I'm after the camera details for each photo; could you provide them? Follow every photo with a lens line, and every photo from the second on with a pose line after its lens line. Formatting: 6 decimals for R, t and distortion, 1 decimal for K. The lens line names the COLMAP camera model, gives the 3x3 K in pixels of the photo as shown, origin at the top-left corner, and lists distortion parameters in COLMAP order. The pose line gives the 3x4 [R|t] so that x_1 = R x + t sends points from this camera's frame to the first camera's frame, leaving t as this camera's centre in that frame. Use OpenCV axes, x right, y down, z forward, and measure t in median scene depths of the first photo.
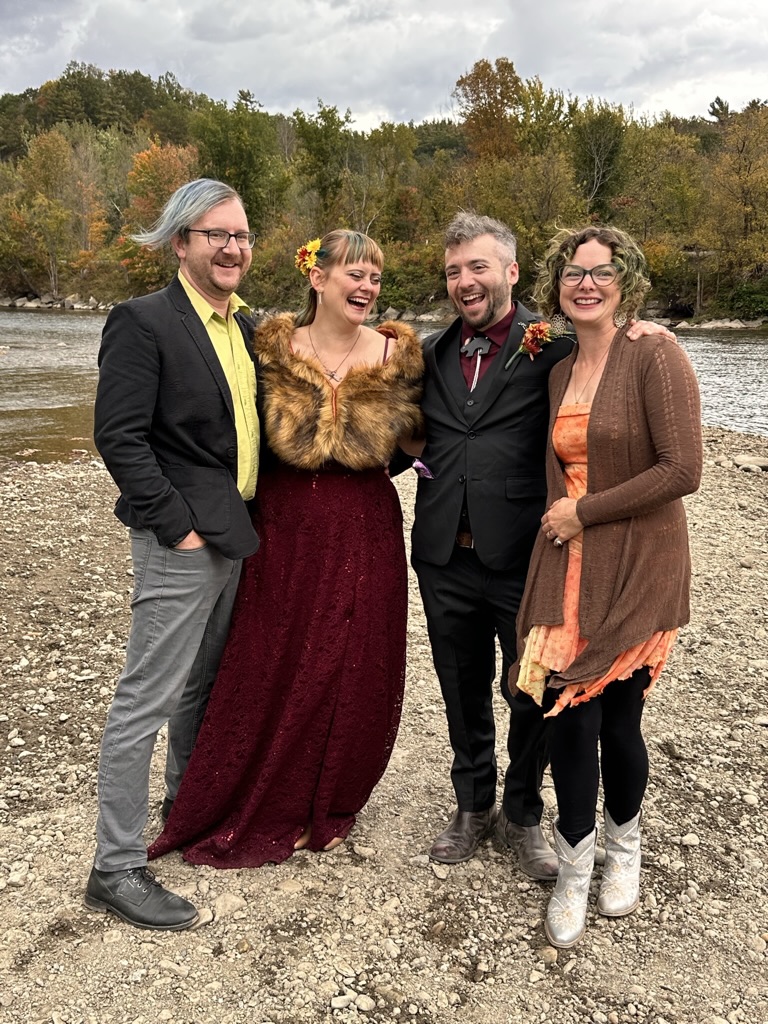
lens RADIAL K [[1092.5, 0, 388.5], [0, 1092.5, 523.5], [0, 0, 1]] dist [0.043946, 0.000000]
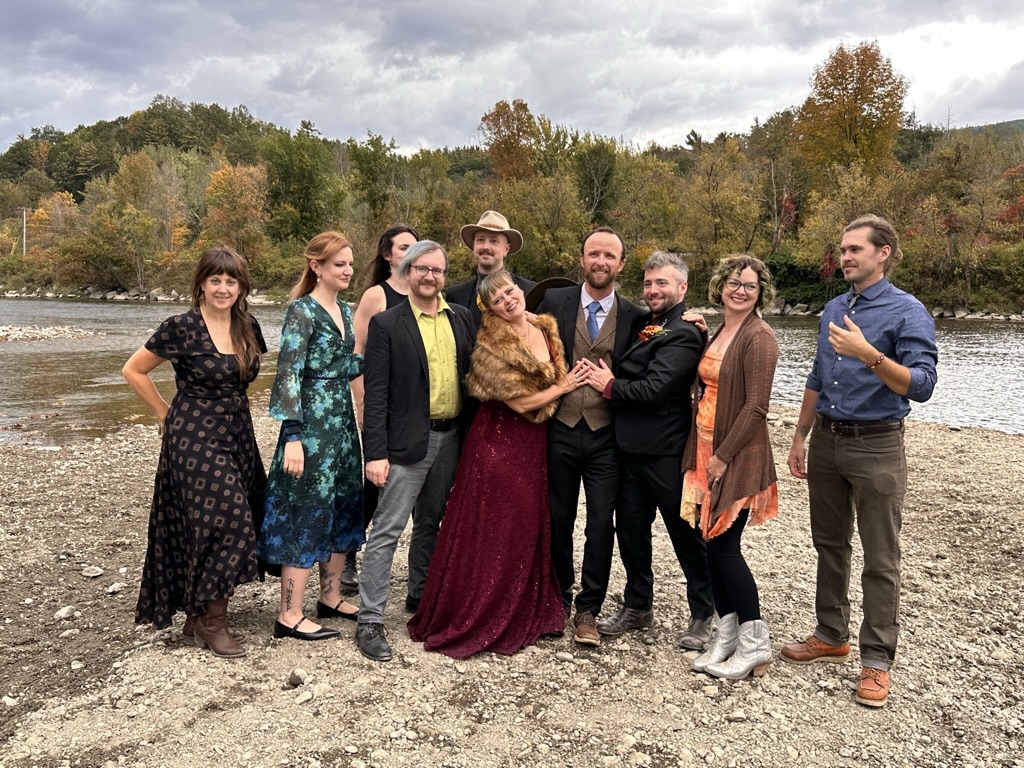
lens RADIAL K [[926.9, 0, 512.5], [0, 926.9, 394.1], [0, 0, 1]] dist [0.025170, 0.000000]
pose [[0.995981, -0.012572, 0.088680, 0.000163], [0.020605, 0.995705, -0.090258, 0.000943], [-0.087164, 0.091723, 0.991962, -0.005760]]
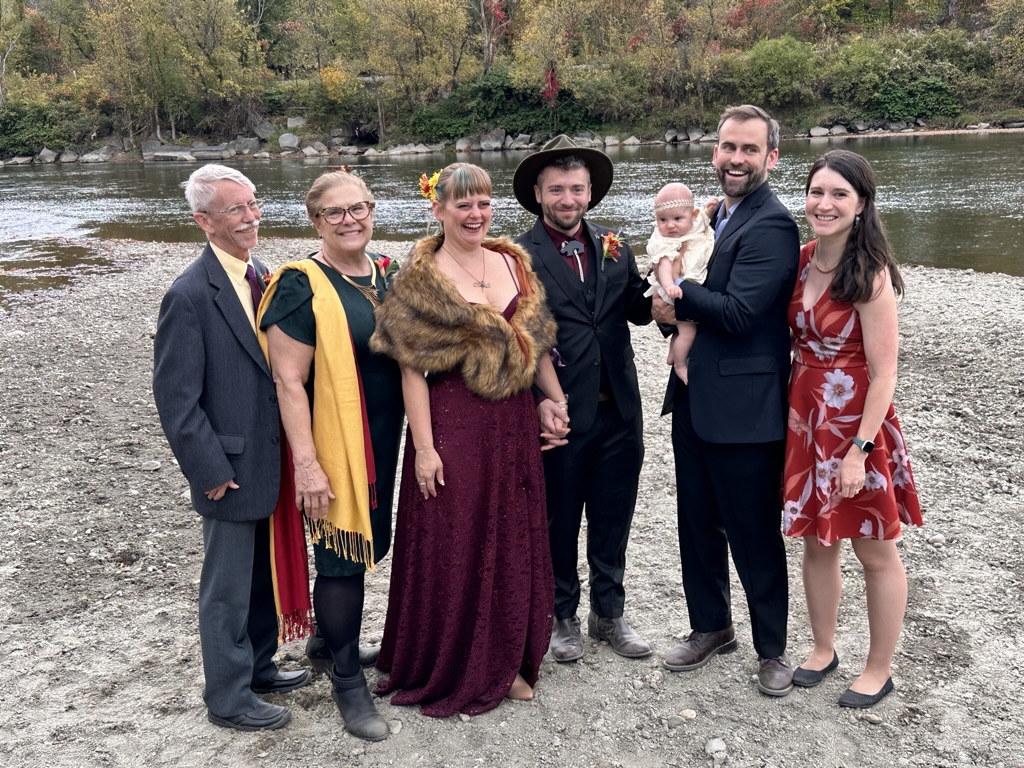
lens RADIAL K [[1145.2, 0, 498.9], [0, 1145.2, 376.5], [0, 0, 1]] dist [0.061473, 0.000000]
pose [[0.927876, -0.128593, 0.350014, -0.013551], [0.124654, 0.991622, 0.033863, 0.000959], [-0.351436, 0.012210, 0.936132, -0.014485]]
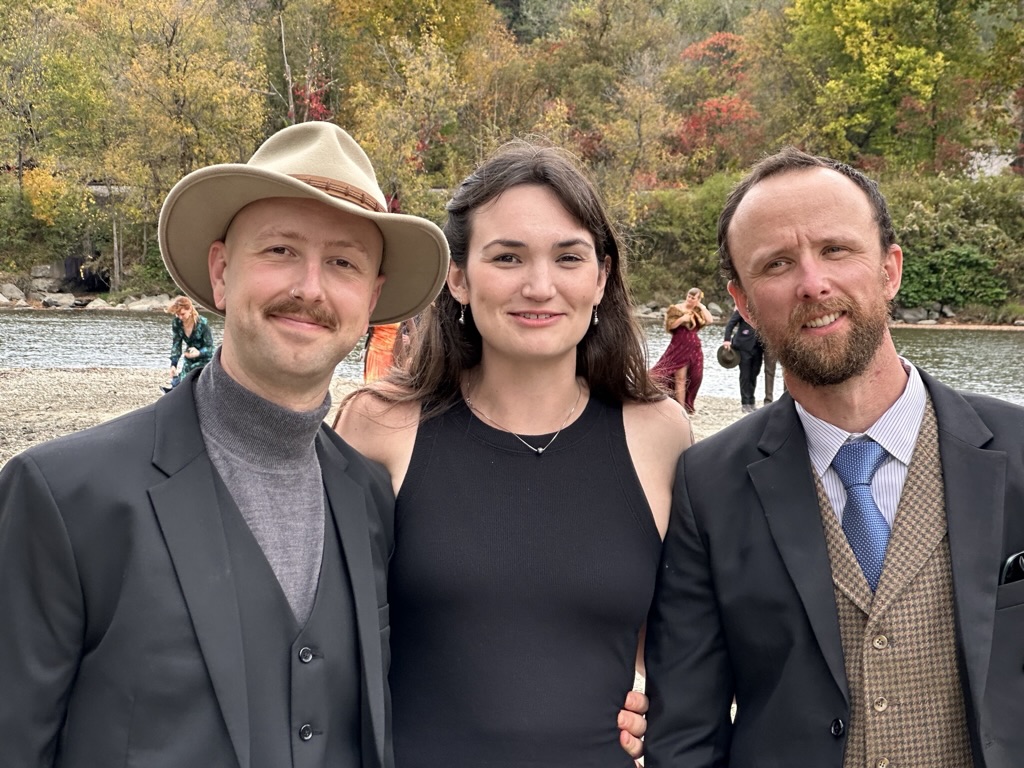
lens RADIAL K [[2600.9, 0, 517.5], [0, 2600.9, 383.4], [0, 0, 1]] dist [0.008158, 0.000000]
pose [[0.891873, -0.014693, 0.452047, -0.174149], [0.083024, 0.987807, -0.131696, 0.072652], [-0.444601, 0.154987, 0.882219, -0.373642]]
